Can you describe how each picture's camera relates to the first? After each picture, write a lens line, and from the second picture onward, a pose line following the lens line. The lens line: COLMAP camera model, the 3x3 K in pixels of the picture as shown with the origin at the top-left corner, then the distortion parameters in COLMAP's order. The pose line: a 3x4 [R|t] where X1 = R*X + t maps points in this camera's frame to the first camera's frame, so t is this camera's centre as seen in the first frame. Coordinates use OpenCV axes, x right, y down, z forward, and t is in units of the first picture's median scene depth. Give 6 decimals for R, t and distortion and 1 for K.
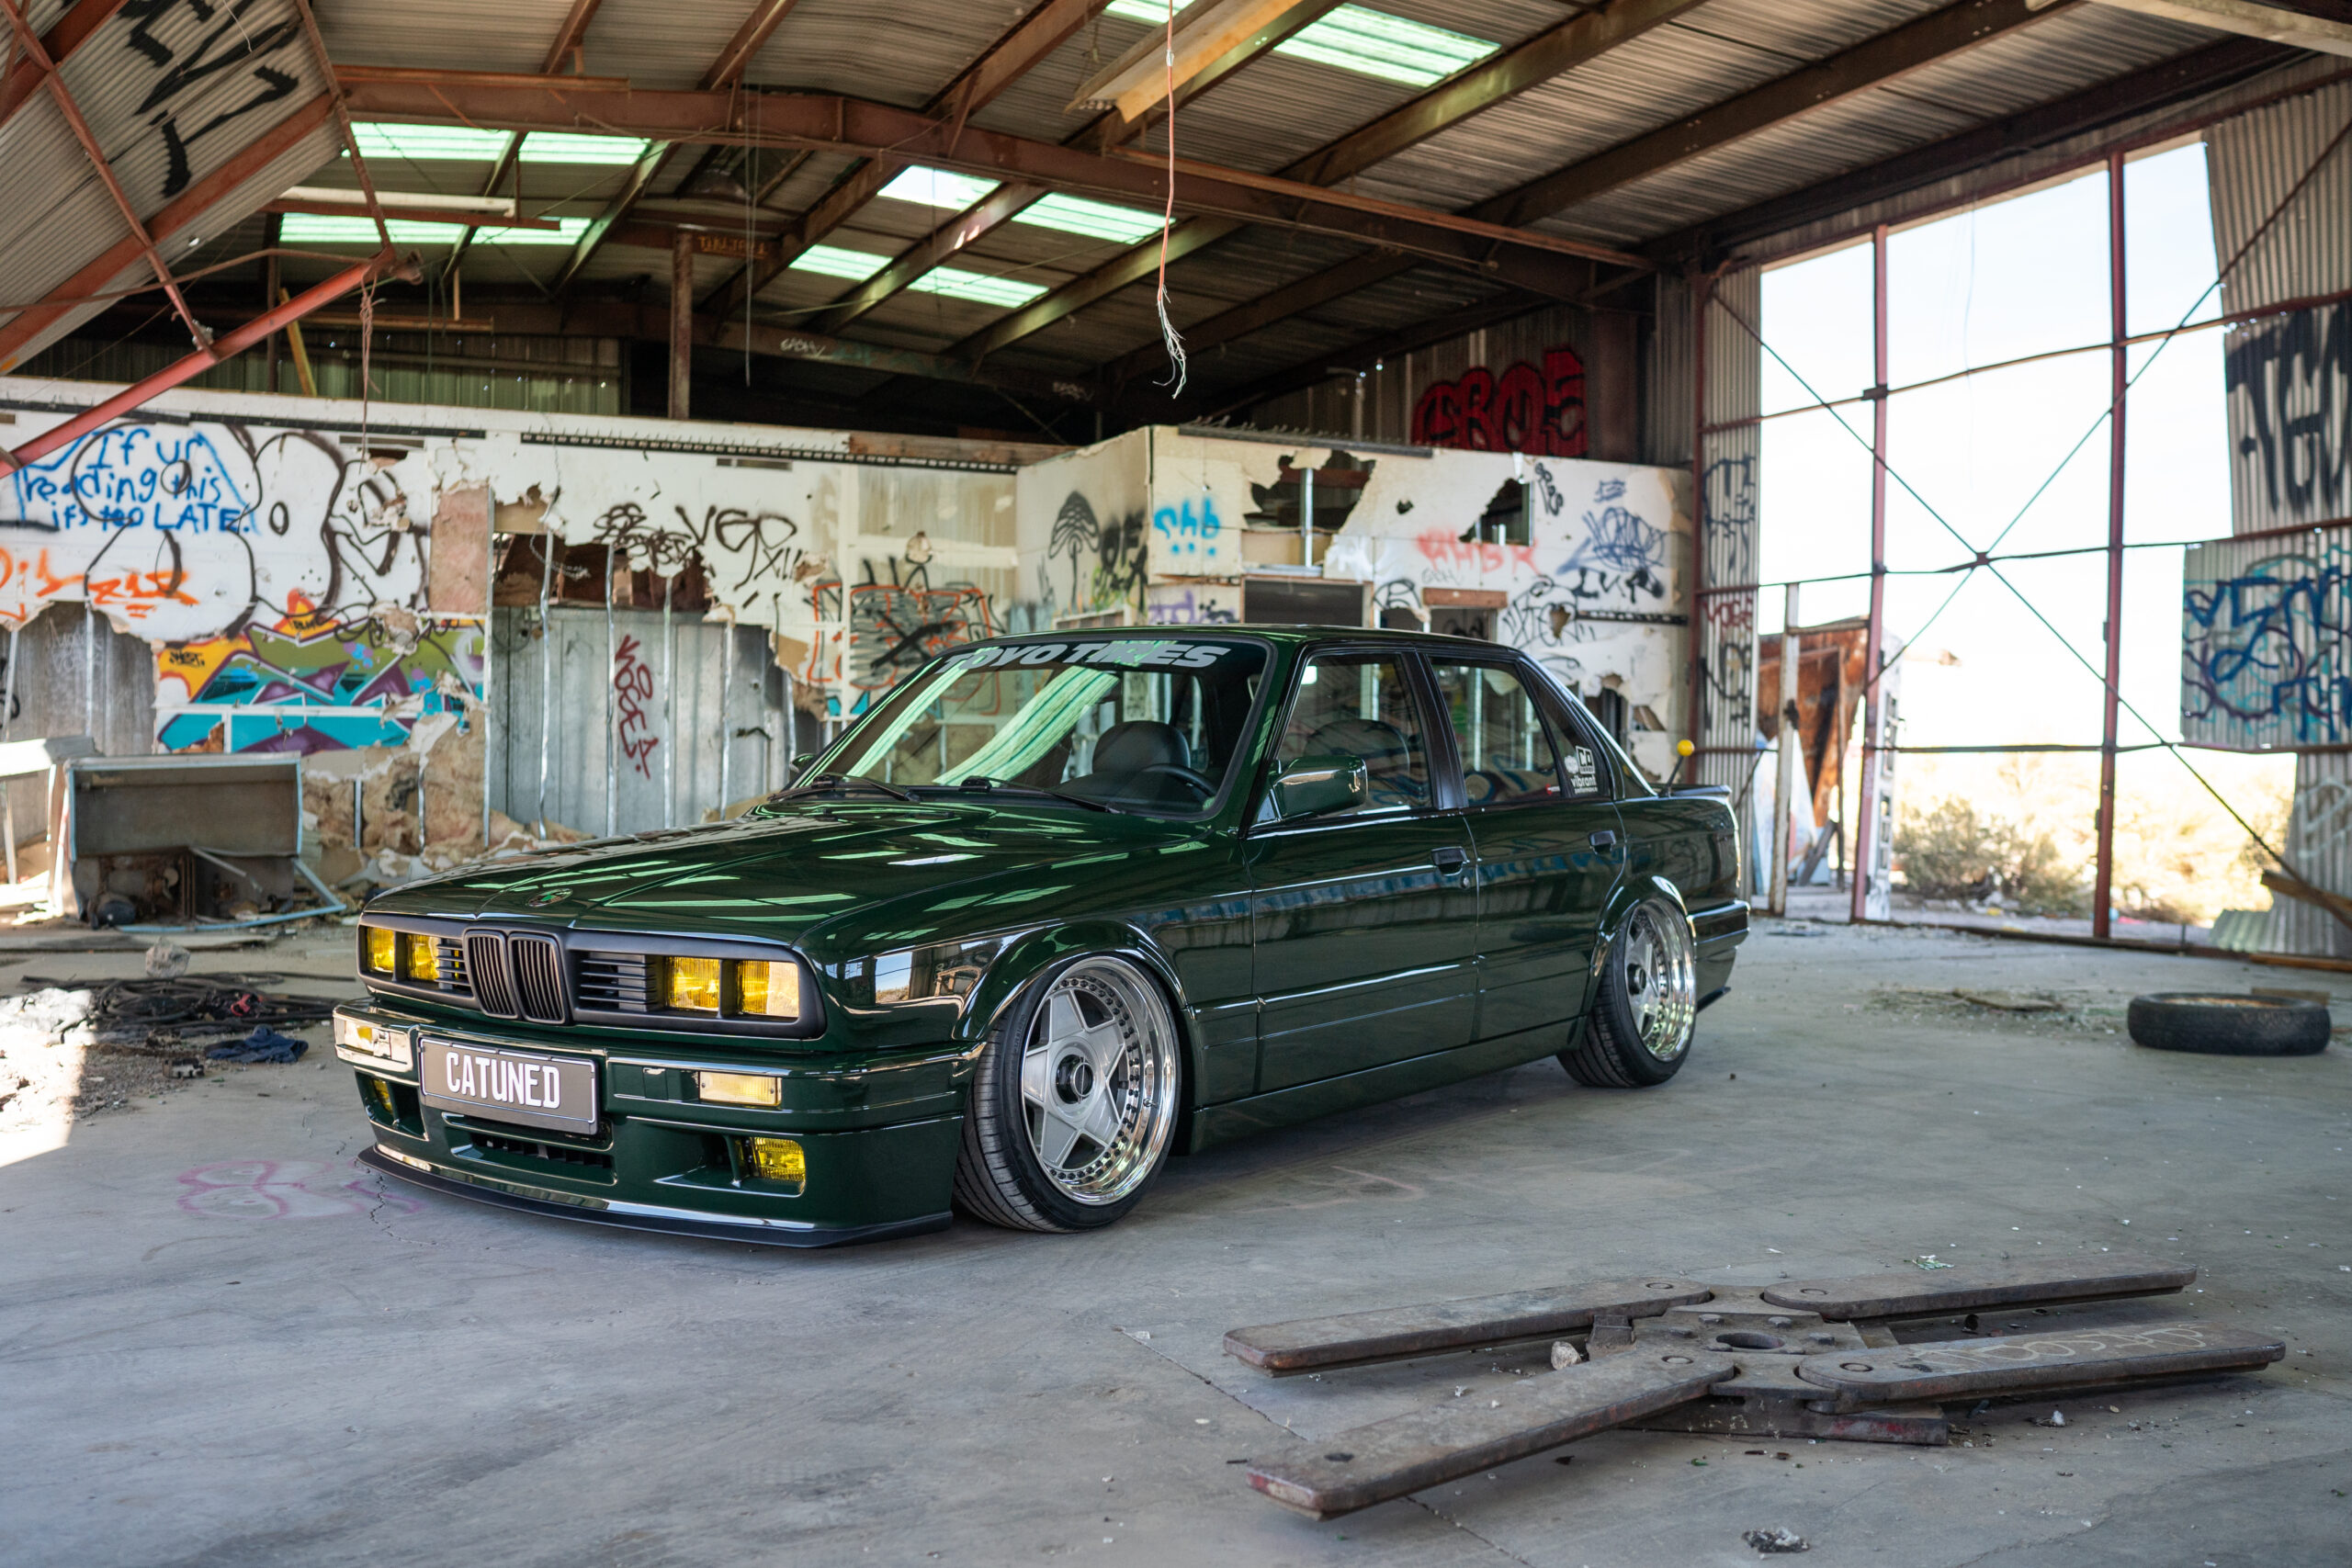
lens RADIAL K [[2116.3, 0, 1180.9], [0, 2116.3, 684.1], [0, 0, 1]] dist [-0.065523, 0.002502]
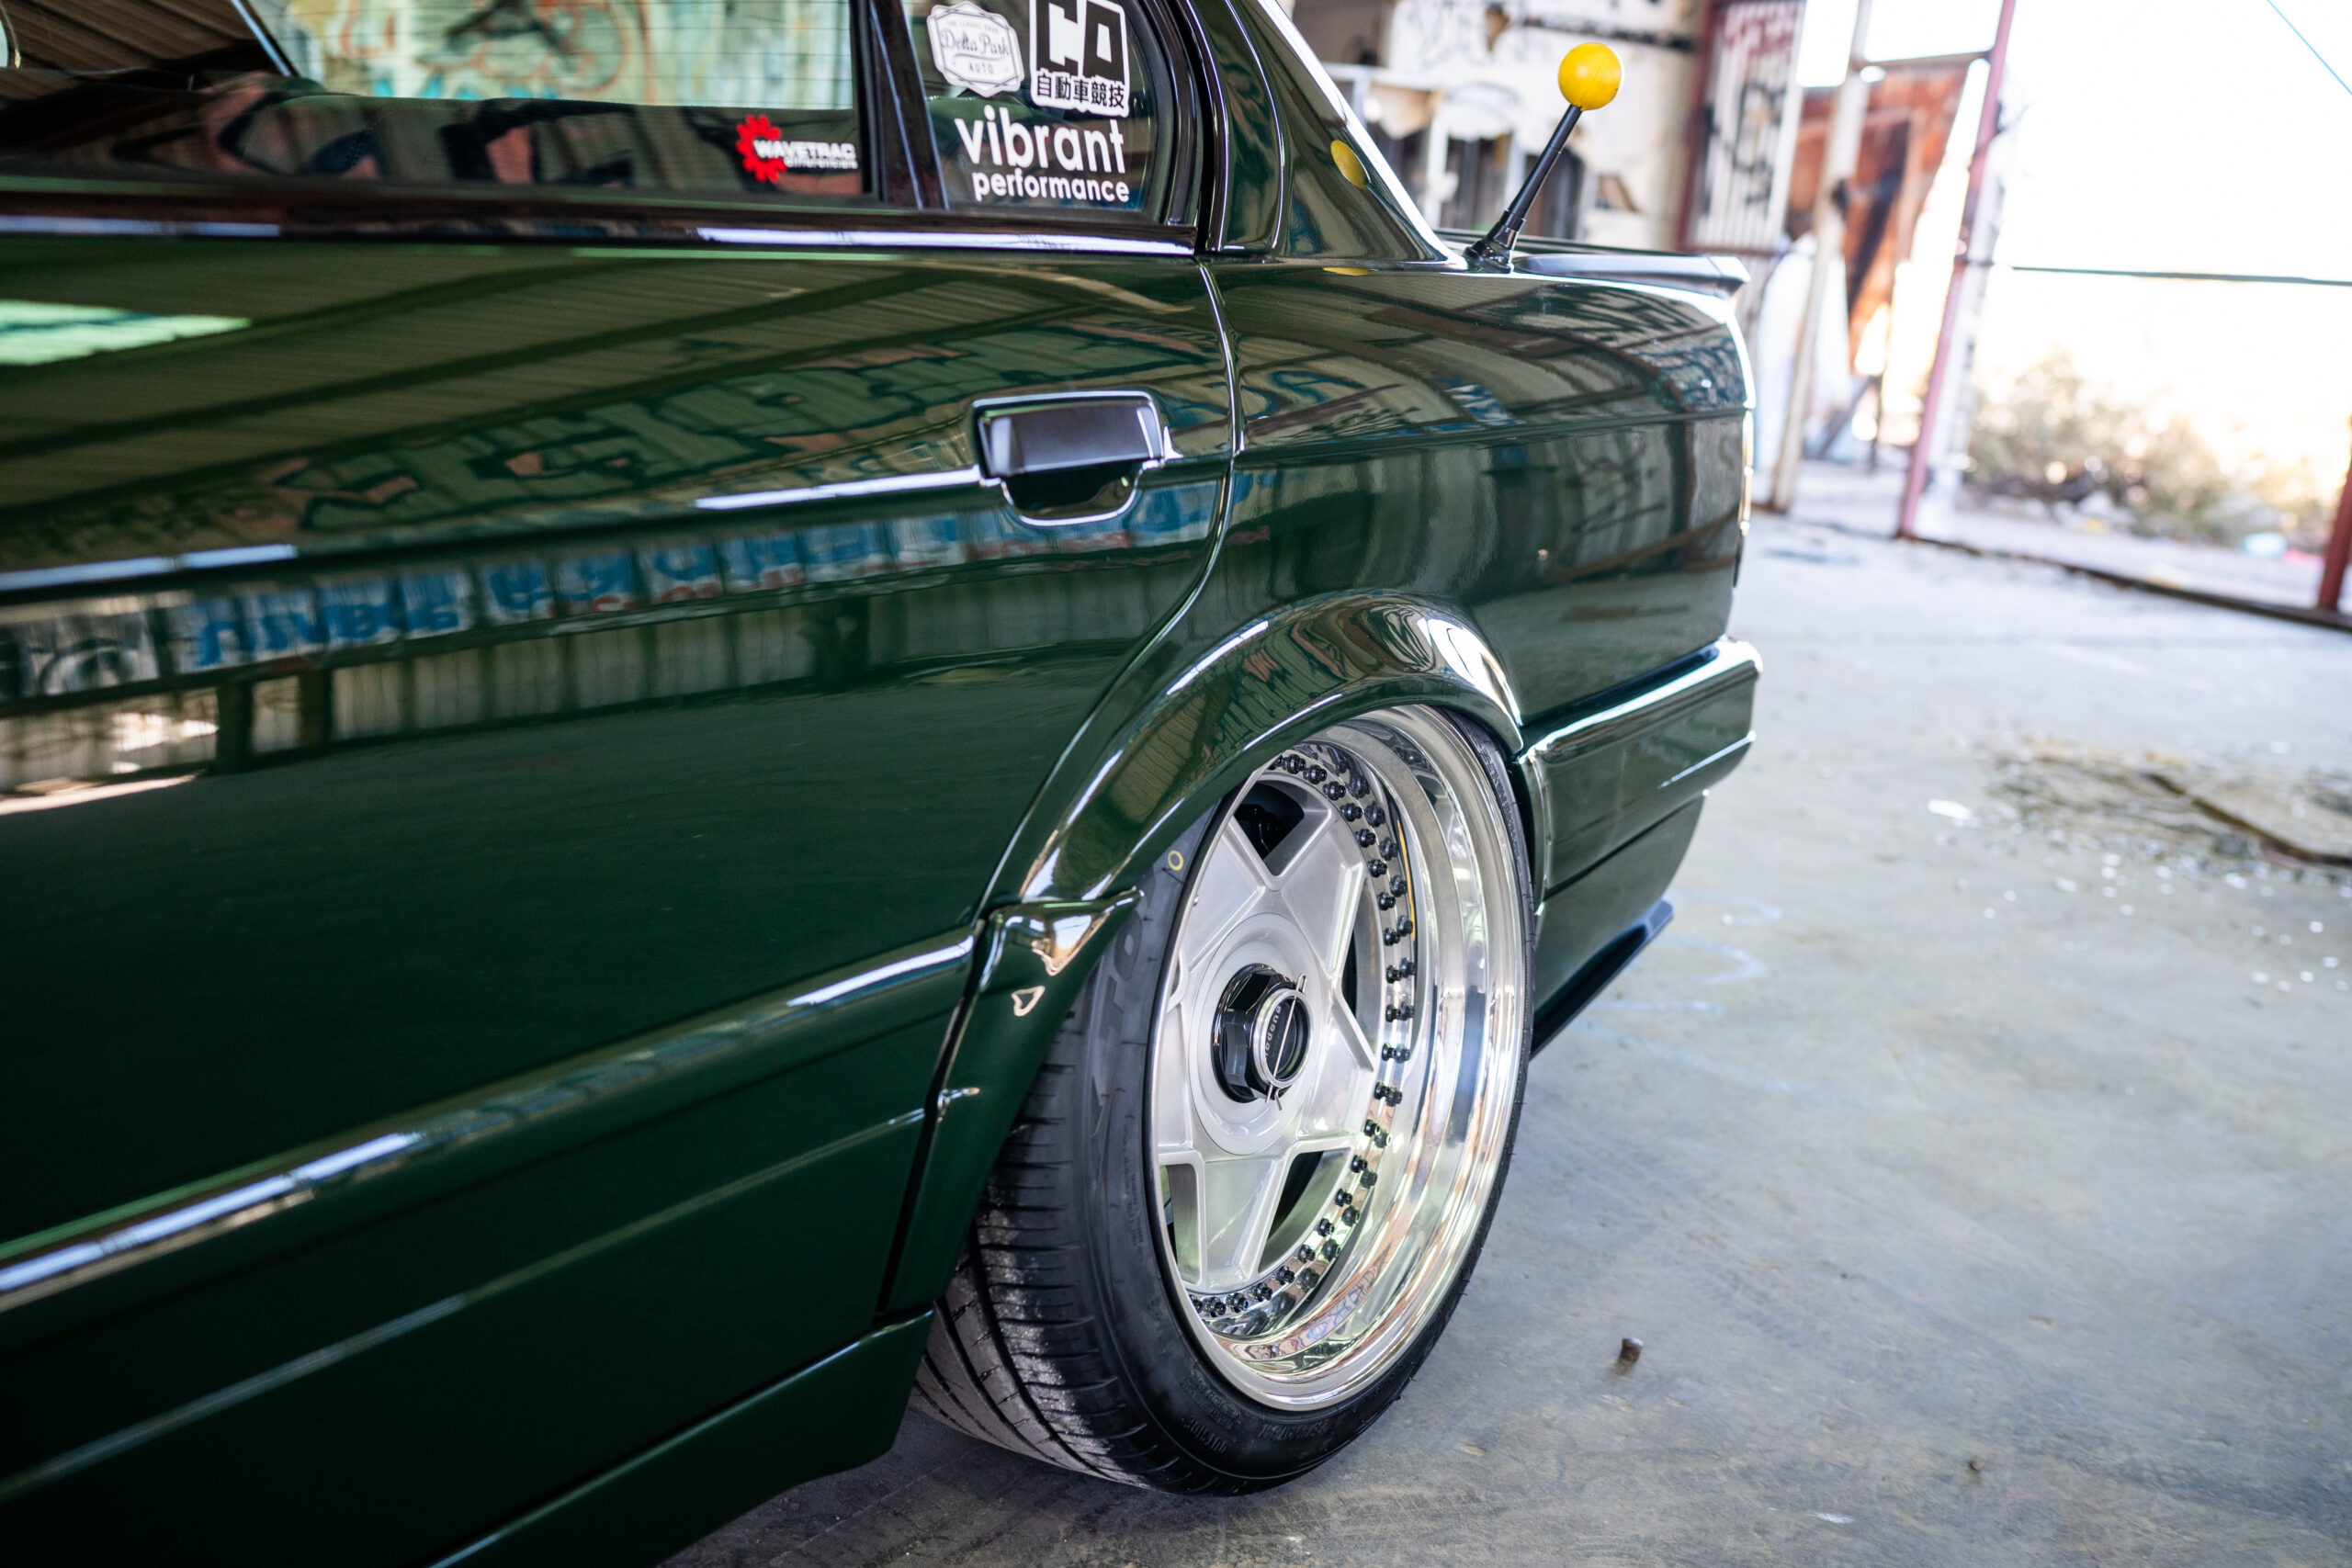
lens RADIAL K [[2116.3, 0, 1180.9], [0, 2116.3, 684.1], [0, 0, 1]] dist [-0.065523, 0.002502]
pose [[0.997660, 0.066079, 0.017572, 0.086698], [-0.068358, 0.969745, 0.234356, 0.020511], [-0.001554, -0.235008, 0.971992, 0.337129]]
